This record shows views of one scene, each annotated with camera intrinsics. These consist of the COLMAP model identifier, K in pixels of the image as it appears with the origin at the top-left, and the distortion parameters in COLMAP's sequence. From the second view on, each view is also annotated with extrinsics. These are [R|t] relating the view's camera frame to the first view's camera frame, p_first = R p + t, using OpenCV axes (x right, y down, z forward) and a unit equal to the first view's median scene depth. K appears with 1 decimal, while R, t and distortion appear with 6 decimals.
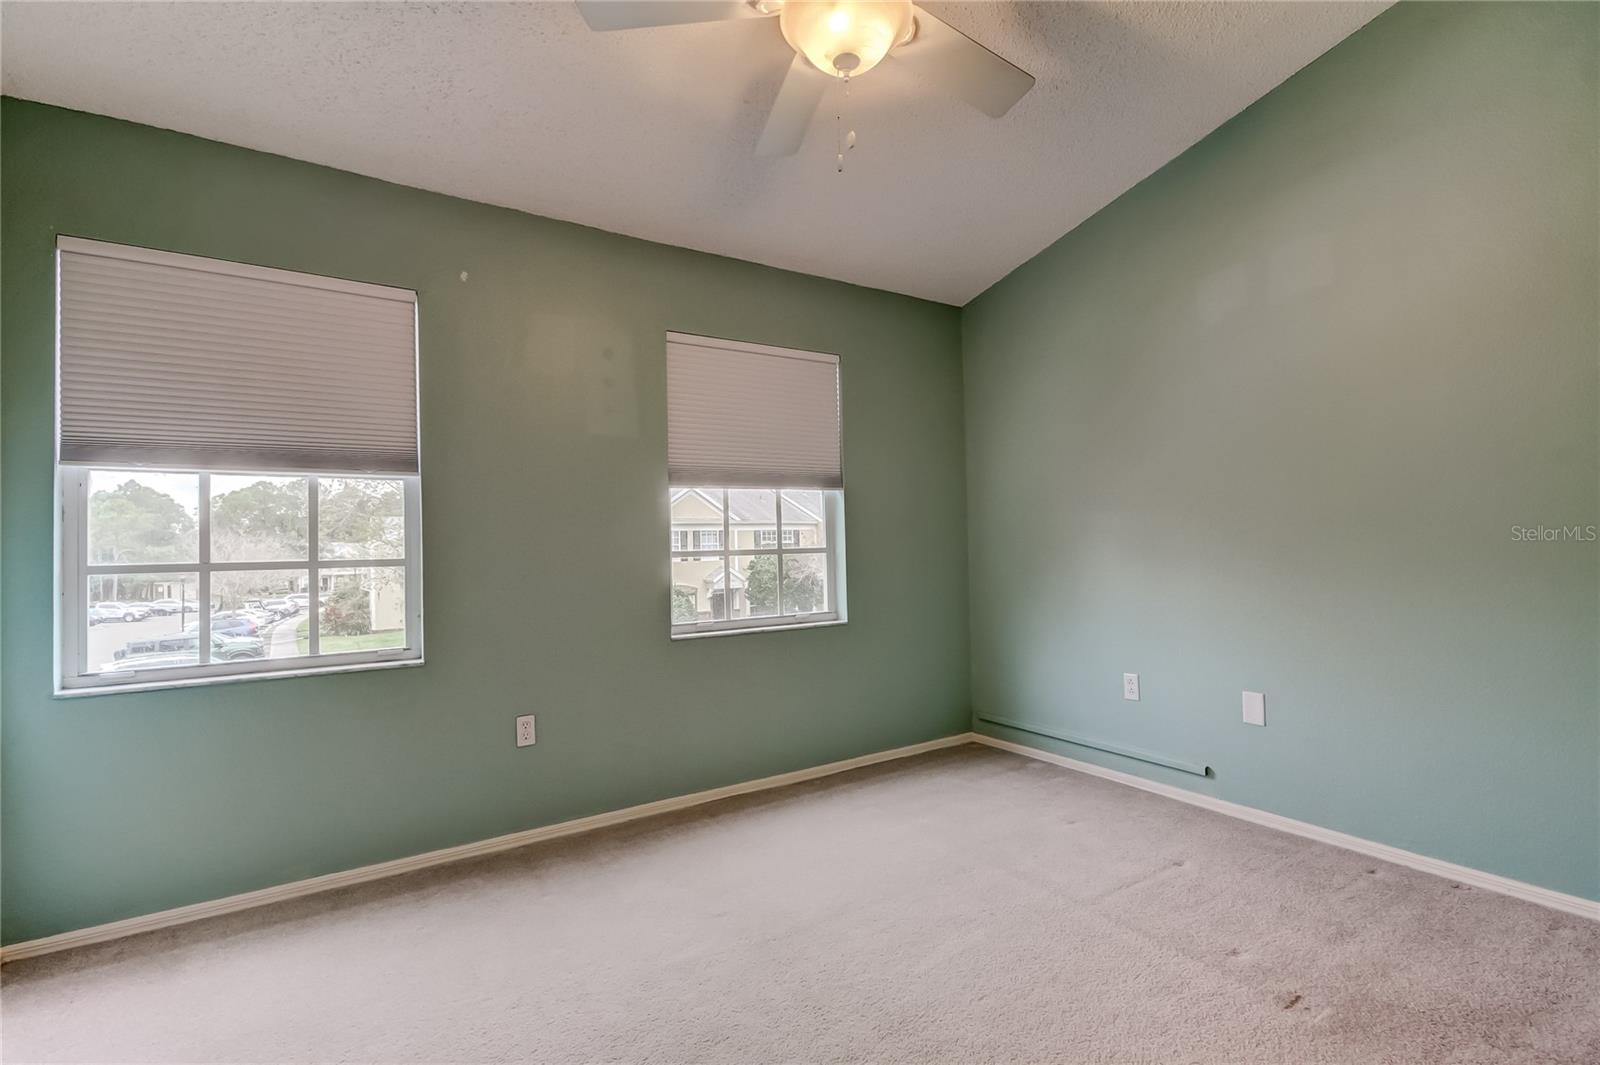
lens RADIAL K [[744.6, 0, 803.8], [0, 744.6, 525.4], [0, 0, 1]] dist [0.000685, -0.000125]
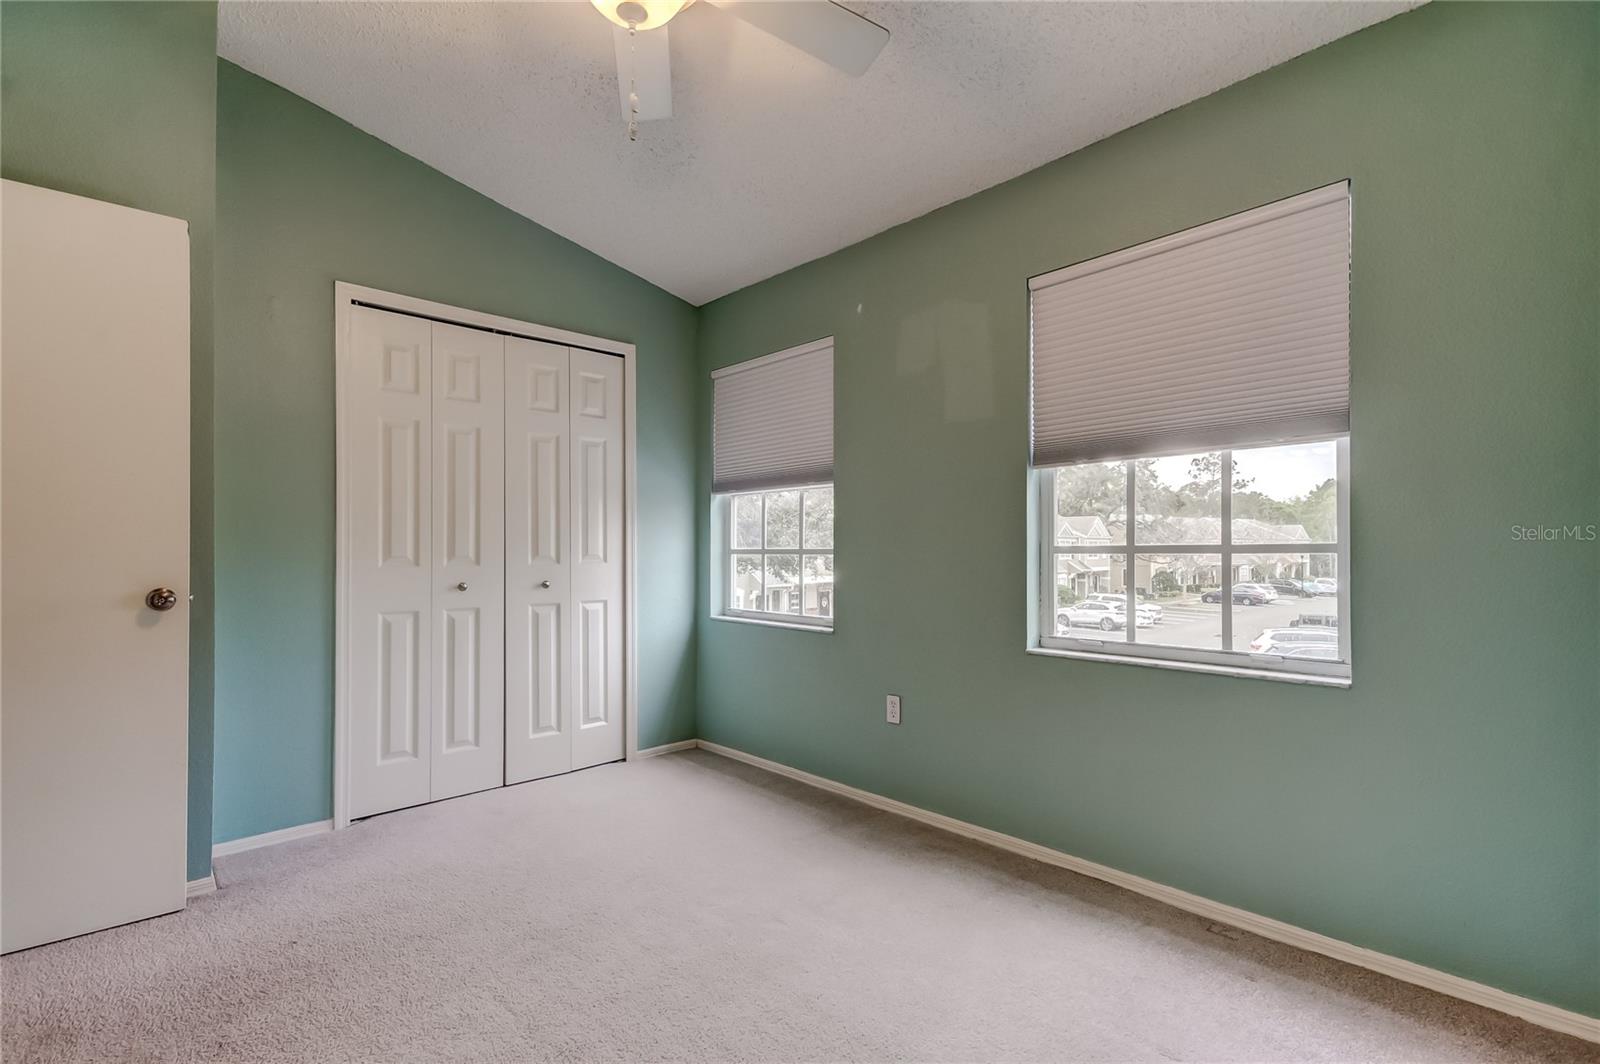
lens RADIAL K [[772.2, 0, 802.3], [0, 772.2, 541.8], [0, 0, 1]] dist [0.017771, -0.000400]
pose [[0.150573, 0.018192, -0.988432, 0.684526], [0.032727, 0.999191, 0.023375, -0.000063], [0.988057, -0.035868, 0.149856, 0.671878]]
